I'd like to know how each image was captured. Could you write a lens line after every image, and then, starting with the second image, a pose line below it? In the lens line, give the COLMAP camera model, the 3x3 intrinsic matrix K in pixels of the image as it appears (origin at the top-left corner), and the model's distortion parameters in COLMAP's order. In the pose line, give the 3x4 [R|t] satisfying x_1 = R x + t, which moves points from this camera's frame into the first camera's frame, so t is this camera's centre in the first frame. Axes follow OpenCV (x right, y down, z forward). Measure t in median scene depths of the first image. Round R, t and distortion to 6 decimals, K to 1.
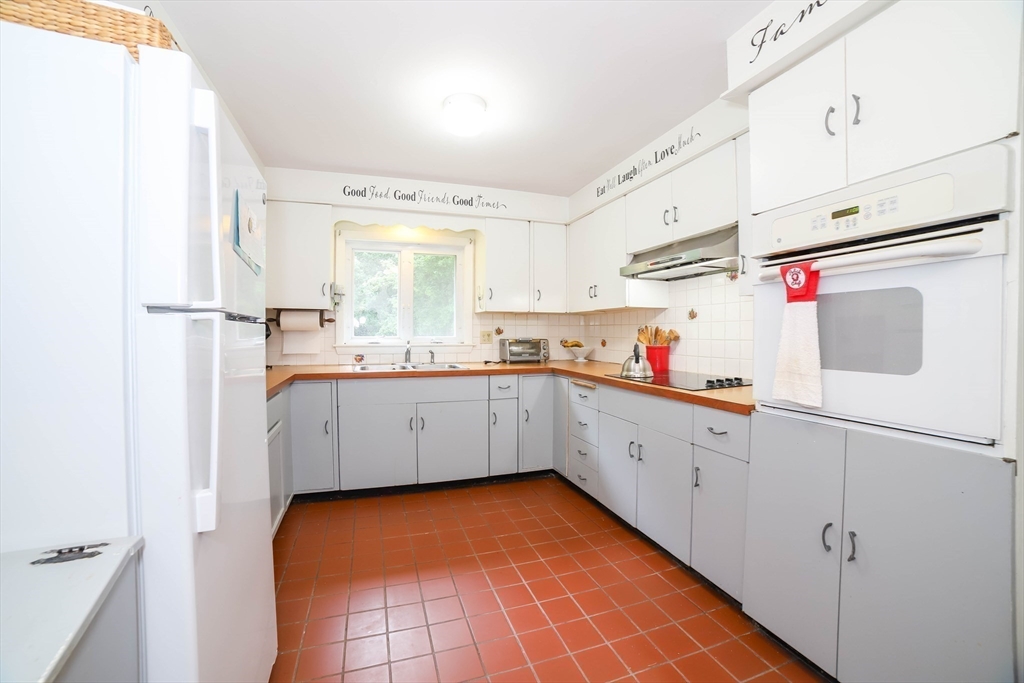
lens RADIAL K [[415.8, 0, 506.7], [0, 415.8, 336.0], [0, 0, 1]] dist [-0.109843, 0.038213]
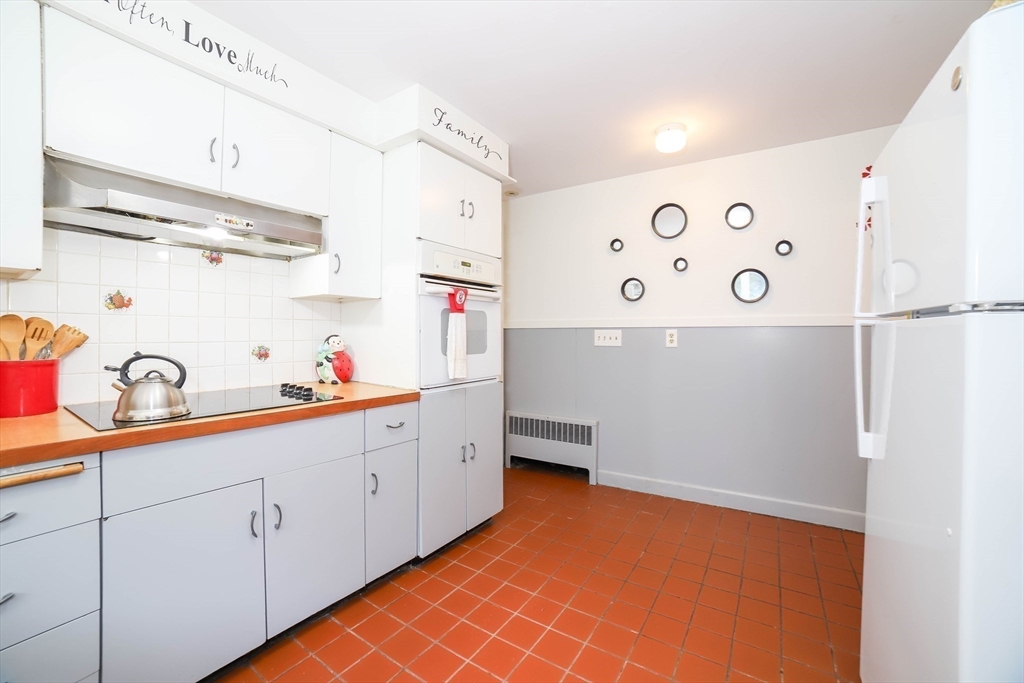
lens RADIAL K [[415.8, 0, 506.7], [0, 415.8, 336.0], [0, 0, 1]] dist [-0.109843, 0.038213]
pose [[-0.607405, -0.003867, 0.794383, -0.586743], [0.004522, 0.999955, 0.008325, -0.007258], [-0.794379, 0.008649, -0.607361, 1.612177]]
